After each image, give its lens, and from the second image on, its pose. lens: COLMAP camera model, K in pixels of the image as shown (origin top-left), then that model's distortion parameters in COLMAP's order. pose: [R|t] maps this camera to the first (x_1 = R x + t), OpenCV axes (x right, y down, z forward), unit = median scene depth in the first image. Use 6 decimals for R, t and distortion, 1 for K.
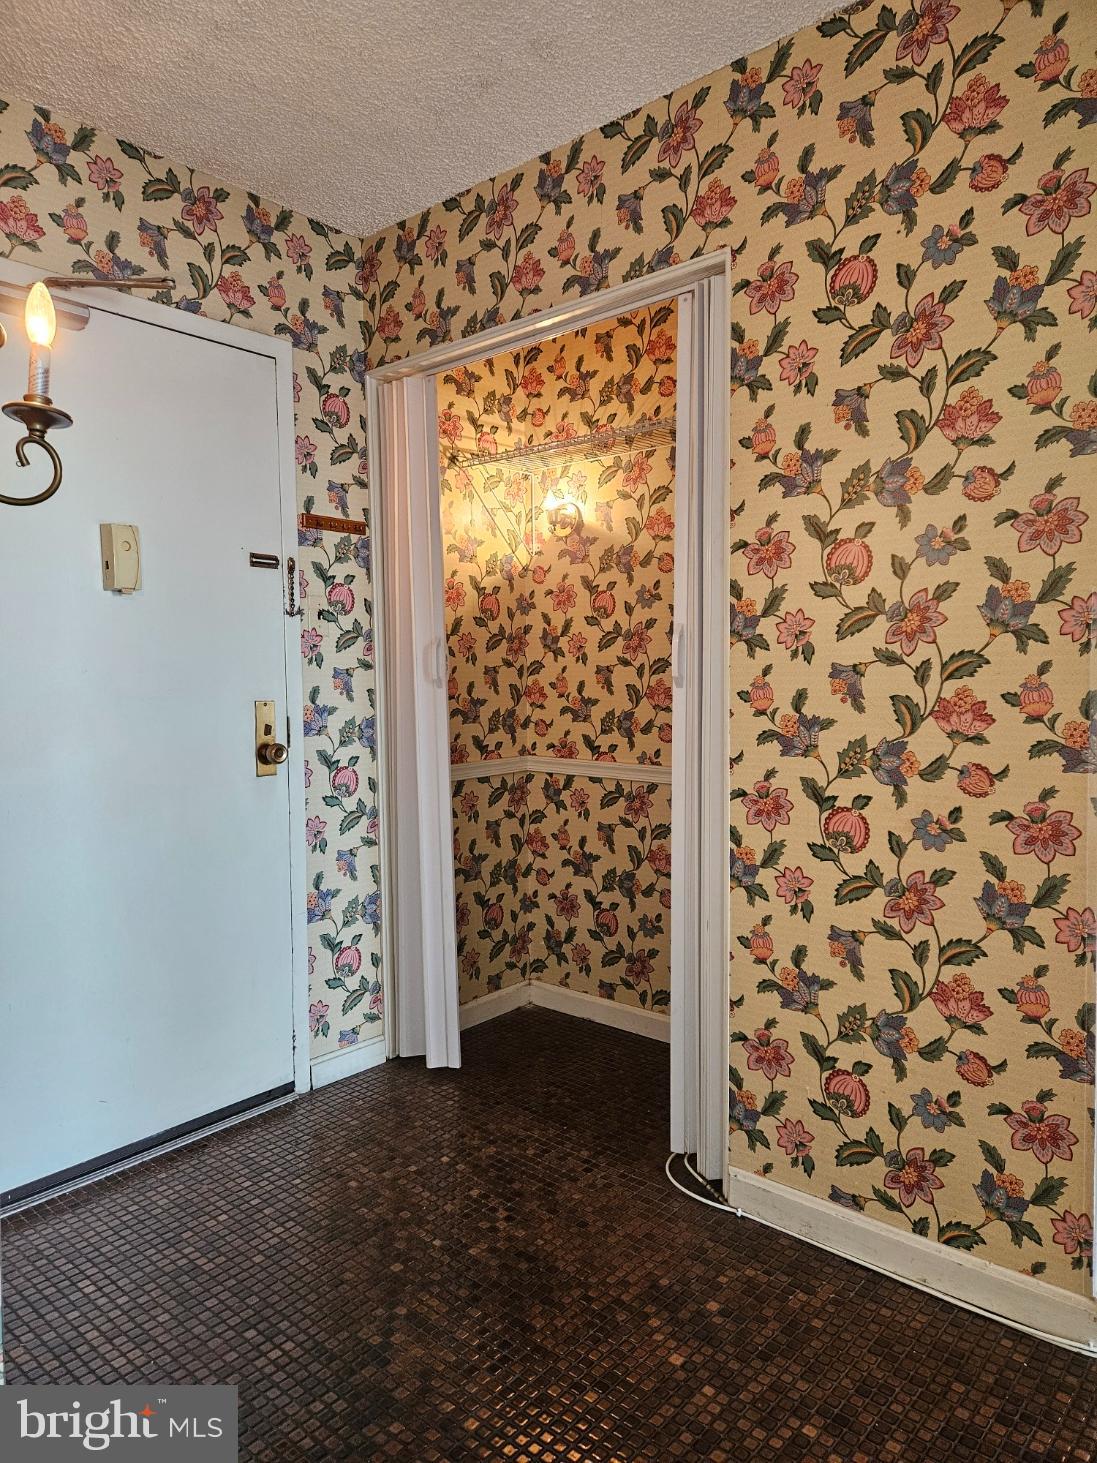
lens RADIAL K [[972.2, 0, 549.4], [0, 972.2, 732.0], [0, 0, 1]] dist [0.064450, -0.041018]
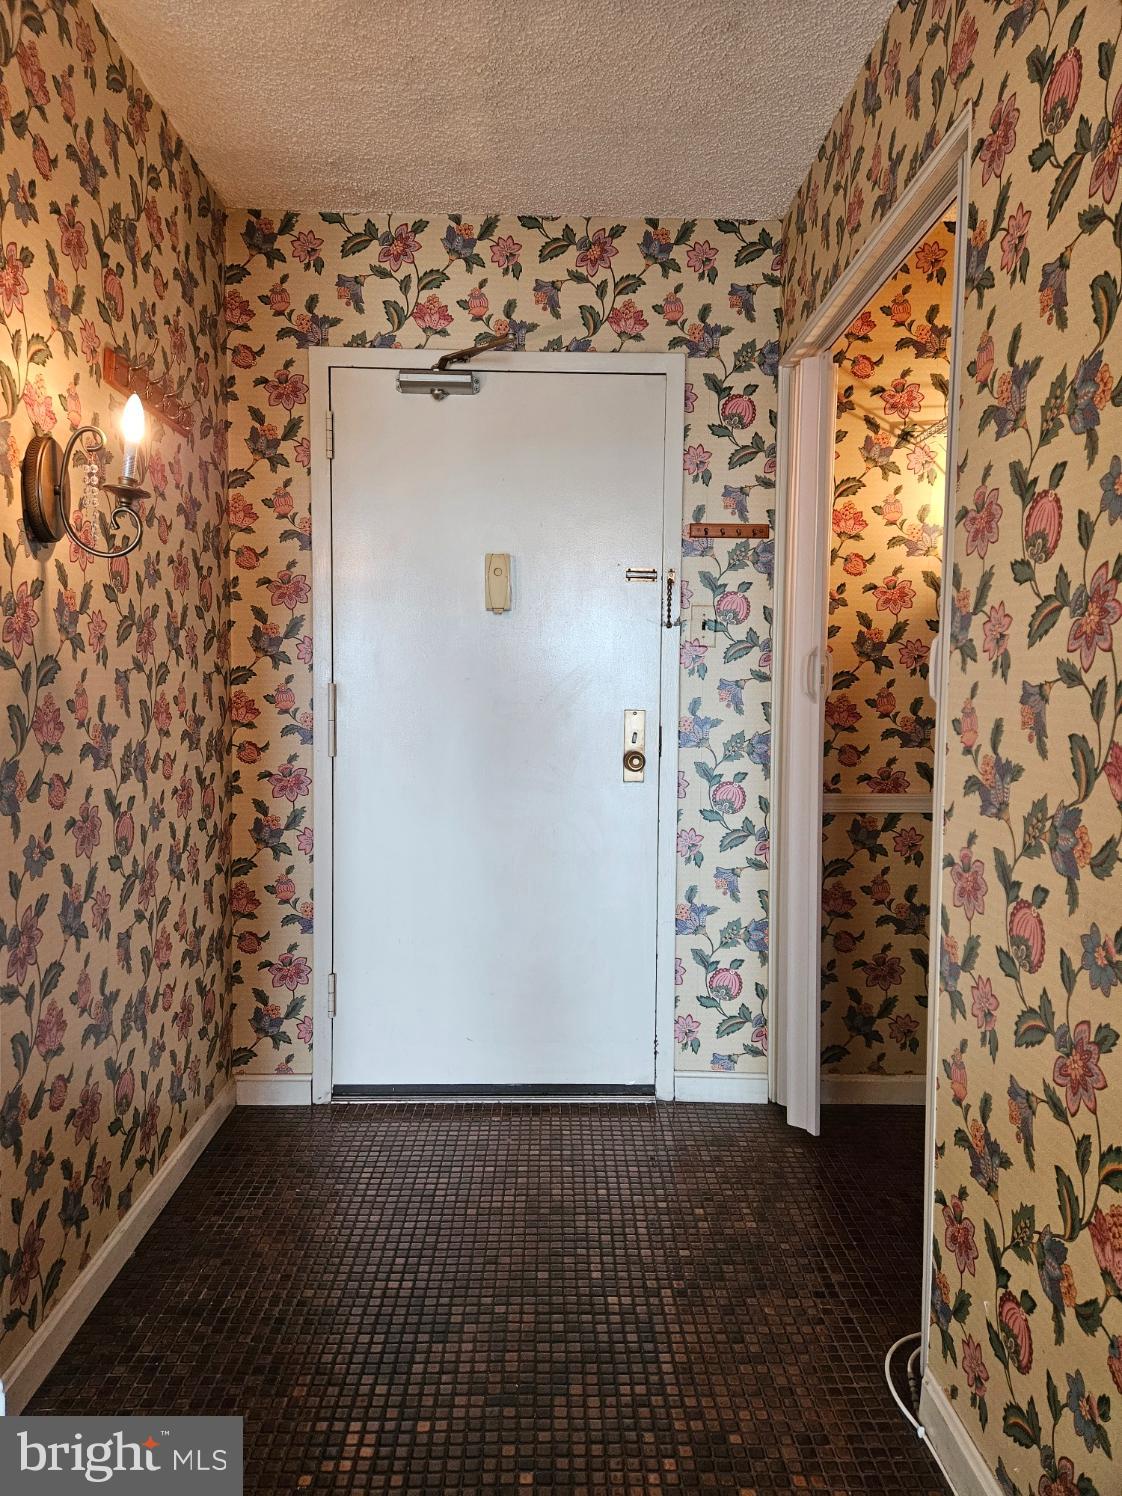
lens RADIAL K [[994.1, 0, 558.4], [0, 994.1, 746.0], [0, 0, 1]] dist [0.064450, -0.041018]
pose [[0.674351, 0.064222, -0.735613, 0.414633], [-0.062023, 0.997617, 0.030238, -0.019861], [0.735801, 0.025234, 0.676727, 0.218307]]
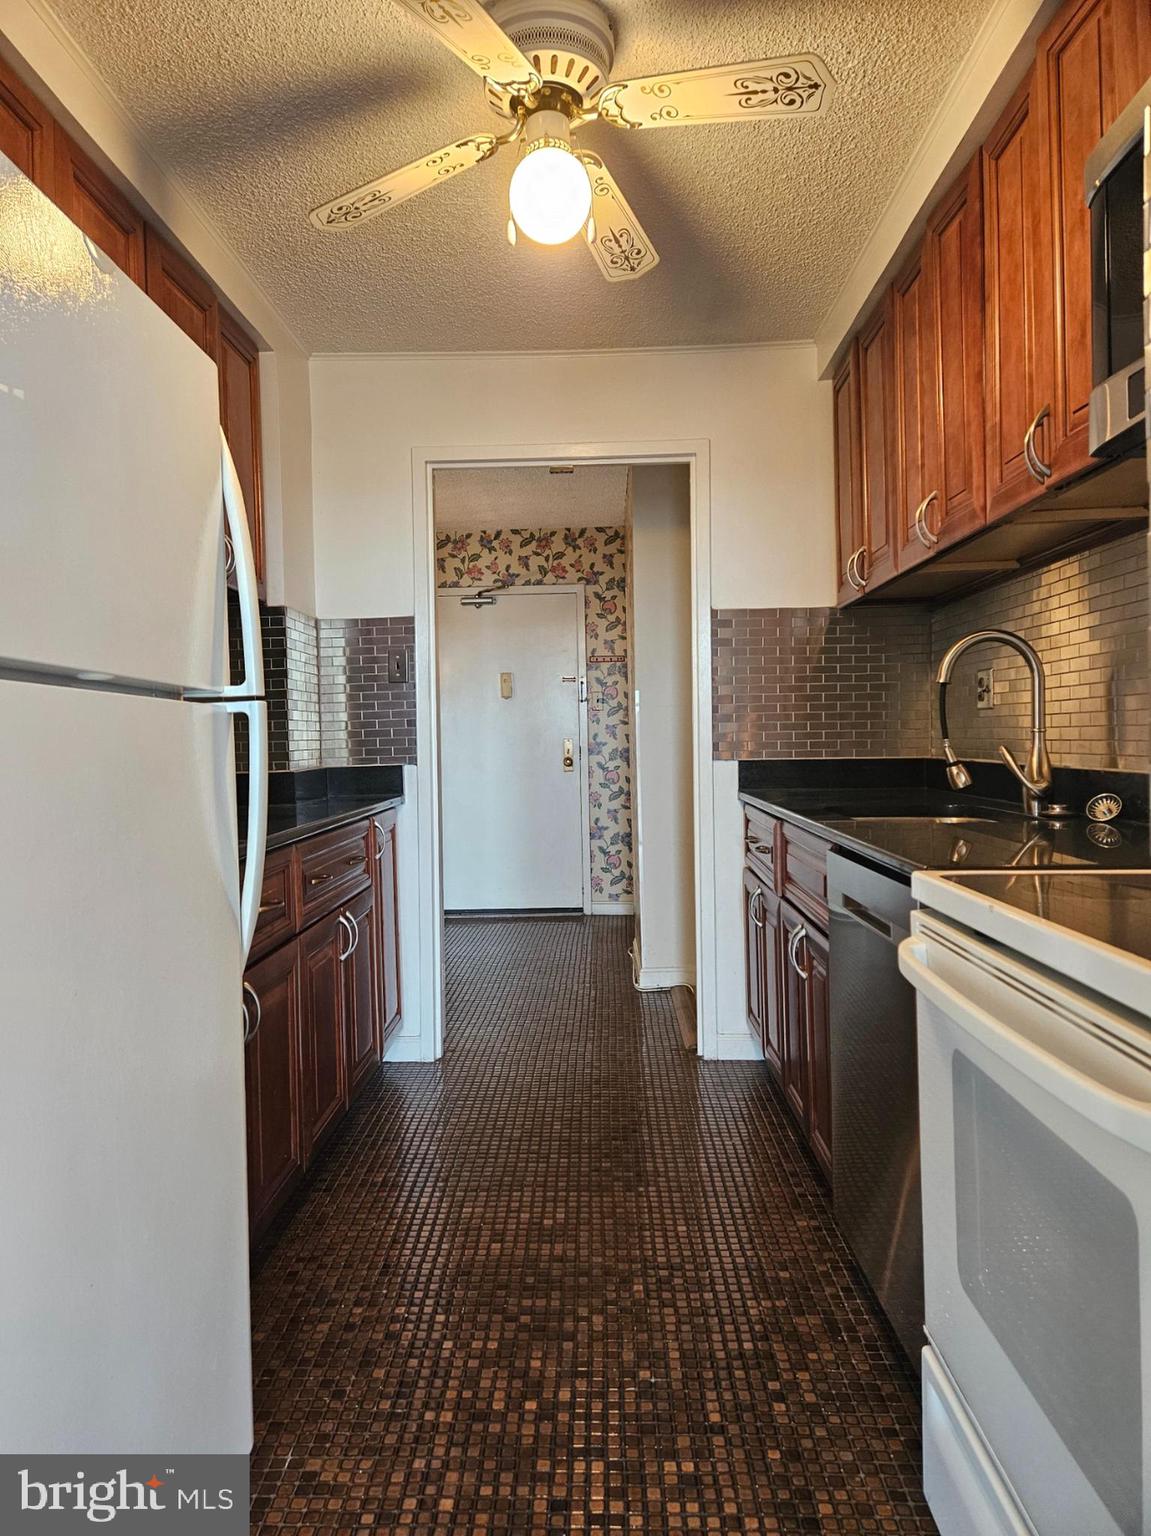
lens RADIAL K [[1020.7, 0, 567.6], [0, 1020.7, 769.5], [0, 0, 1]] dist [0.064450, -0.041018]
pose [[0.631997, 0.028278, -0.774455, 1.533800], [-0.033465, 0.999398, 0.009182, 0.017207], [0.774248, 0.020114, 0.632563, -0.520320]]
